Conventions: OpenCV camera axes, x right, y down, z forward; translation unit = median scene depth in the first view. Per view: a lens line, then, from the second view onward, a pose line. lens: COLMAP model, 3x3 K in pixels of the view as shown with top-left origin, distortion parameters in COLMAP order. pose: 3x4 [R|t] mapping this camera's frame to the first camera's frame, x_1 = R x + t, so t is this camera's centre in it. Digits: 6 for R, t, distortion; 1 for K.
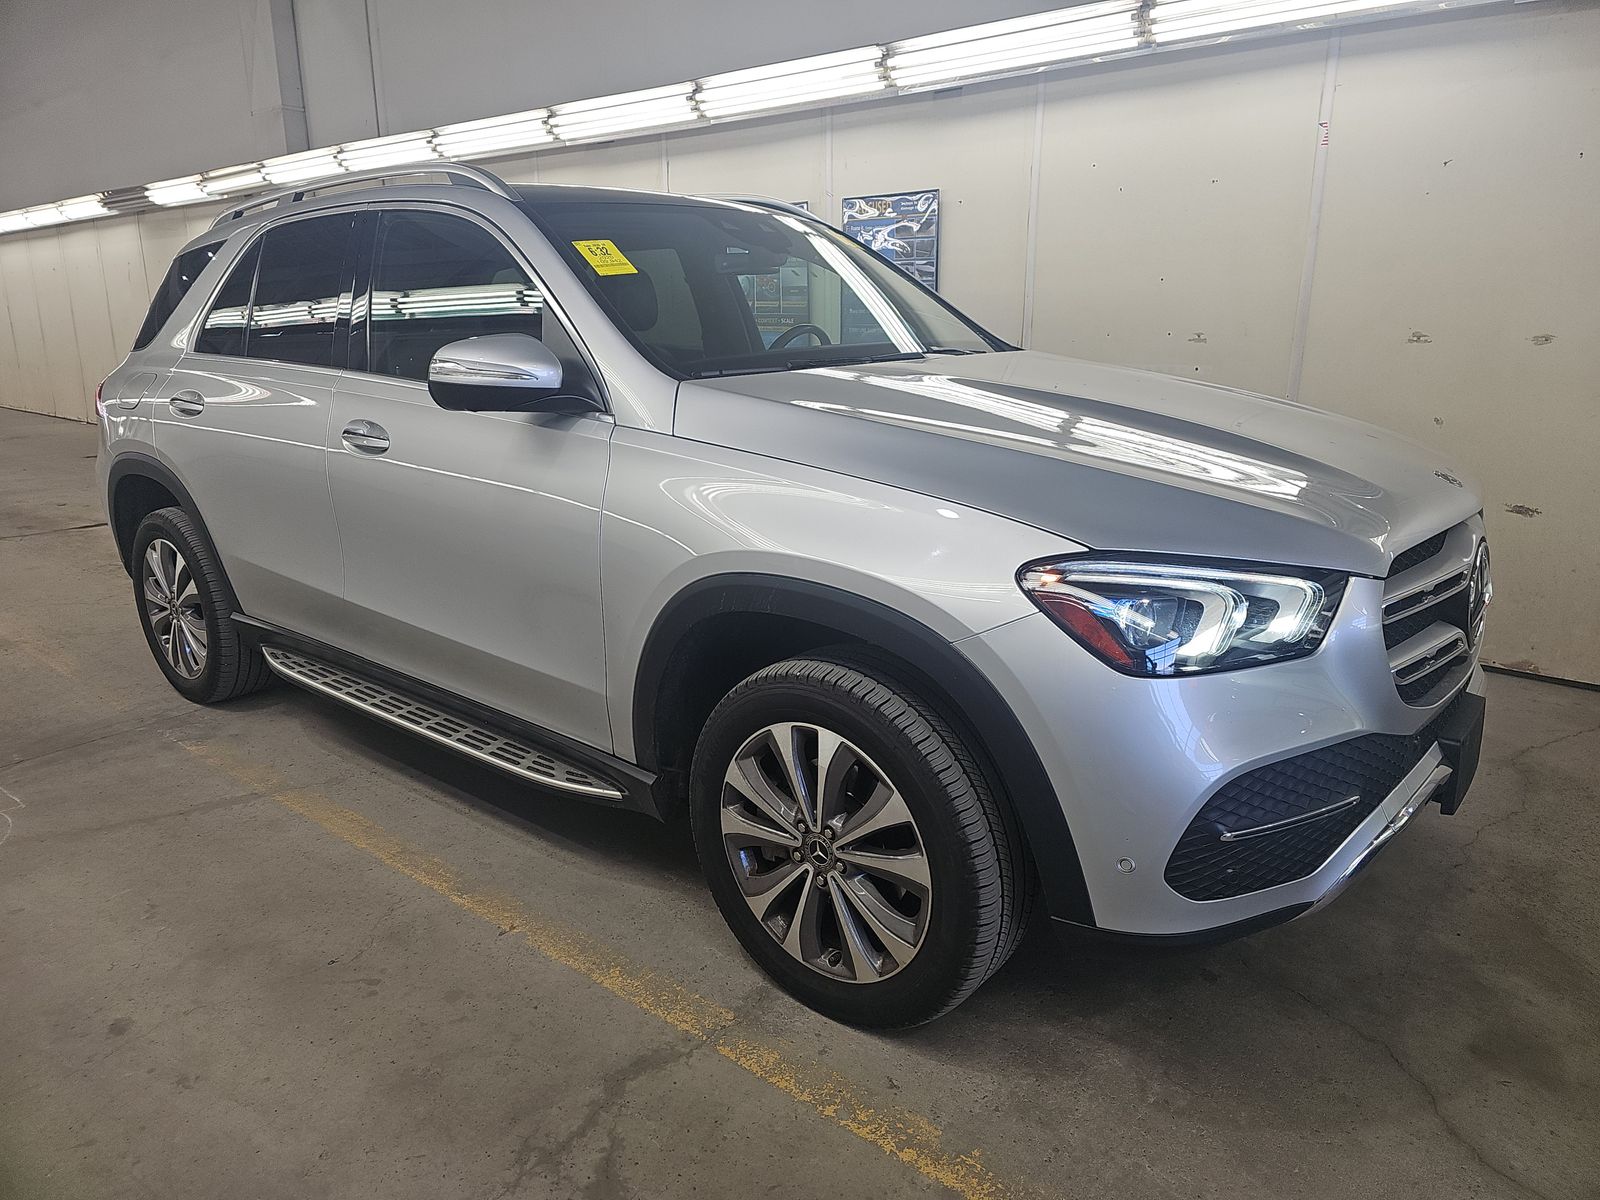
lens RADIAL K [[1053.6, 0, 815.9], [0, 1053.6, 595.4], [0, 0, 1]] dist [0.037005, -0.032710]
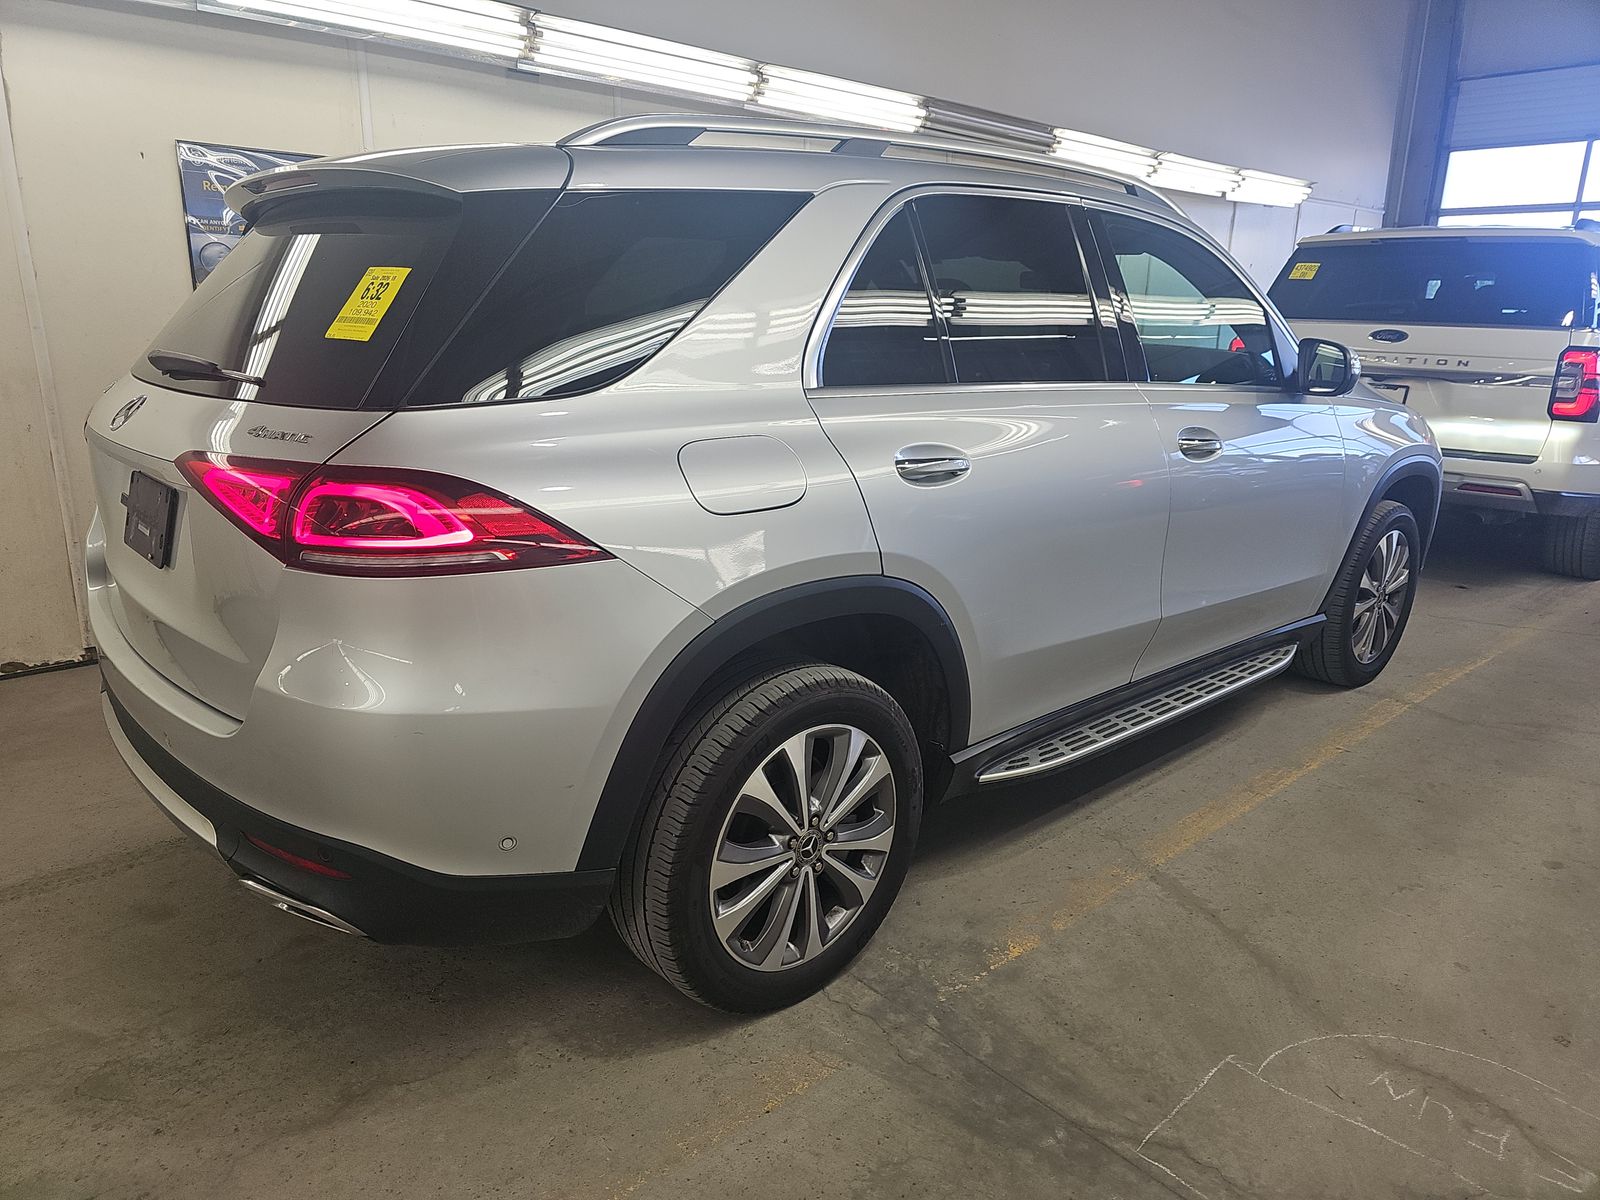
lens RADIAL K [[1053.6, 0, 774.4], [0, 1053.6, 601.9], [0, 0, 1]] dist [0.037005, -0.032710]
pose [[0.162785, -0.251486, 0.954073, -1.369095], [0.232795, 0.949460, 0.210550, -0.287075], [-0.958805, 0.187829, 0.213102, 1.084369]]
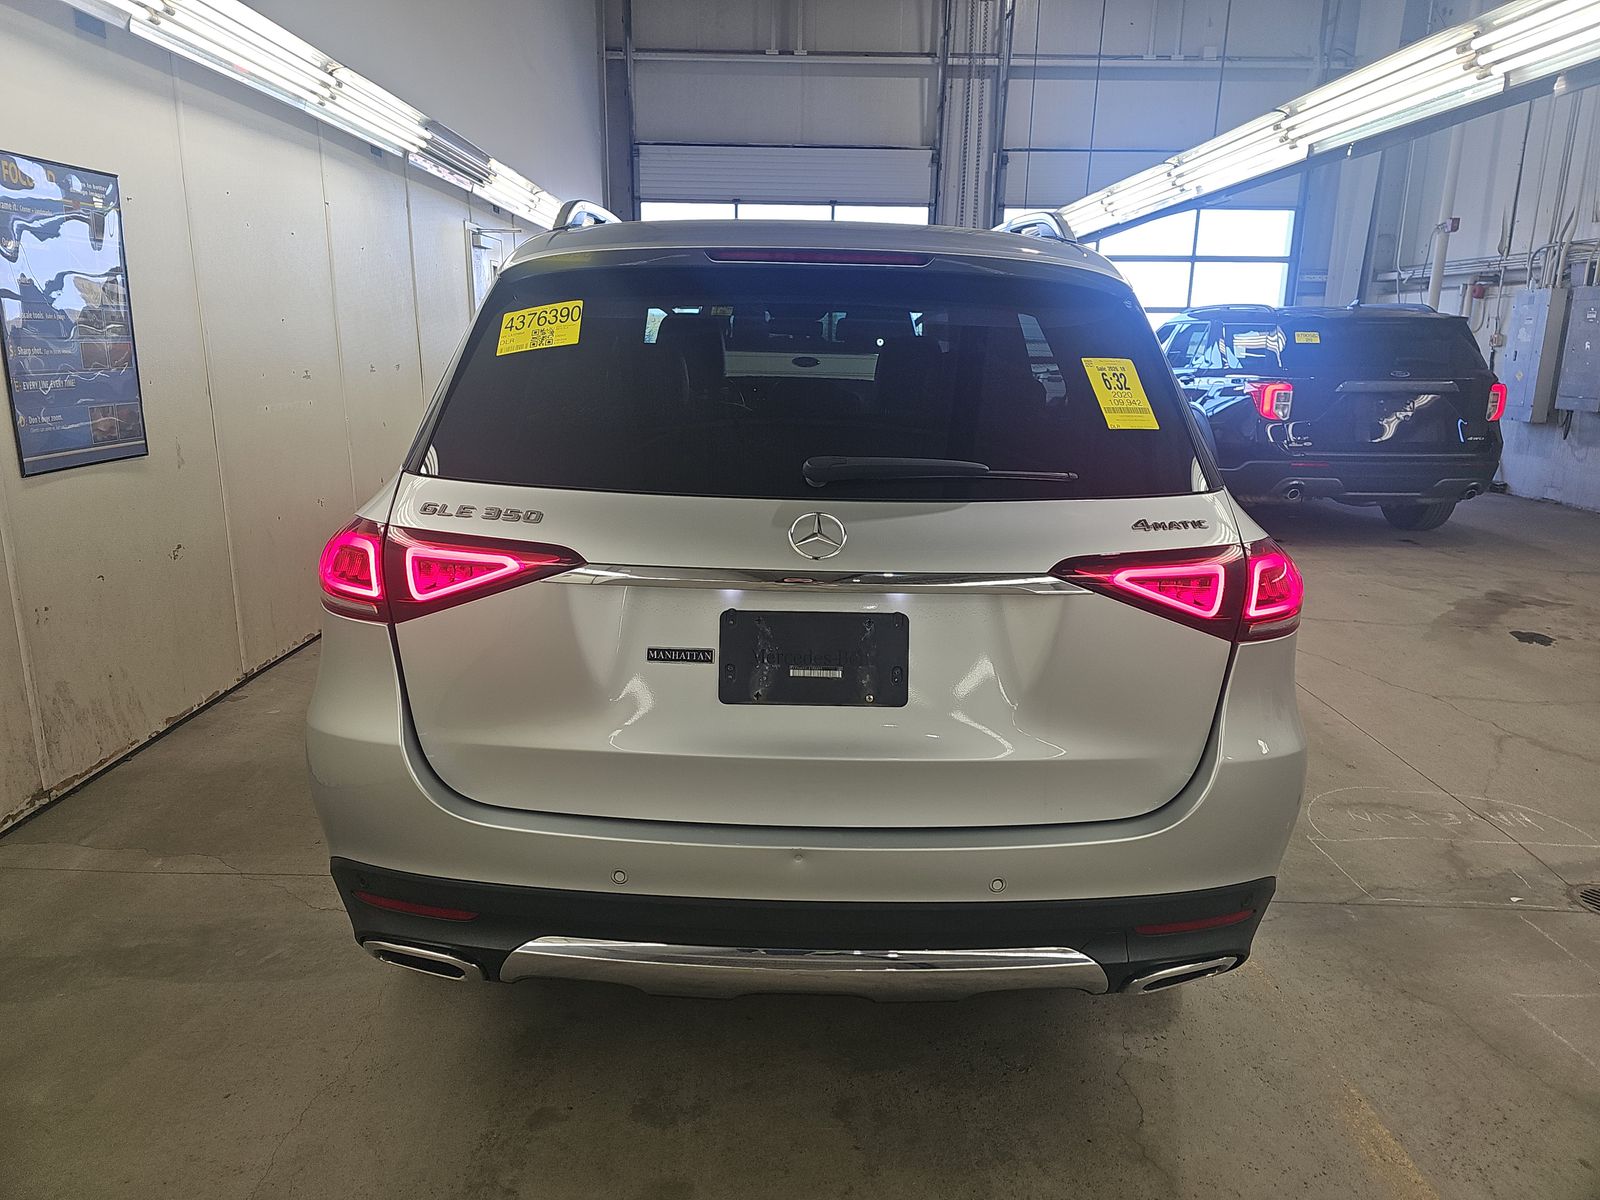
lens RADIAL K [[1053.6, 0, 799.0], [0, 1053.6, 596.4], [0, 0, 1]] dist [0.037005, -0.032710]
pose [[-0.635871, -0.186474, 0.748930, -1.175909], [0.185586, 0.904959, 0.382893, -0.524376], [-0.749150, 0.382461, -0.540830, 1.872743]]
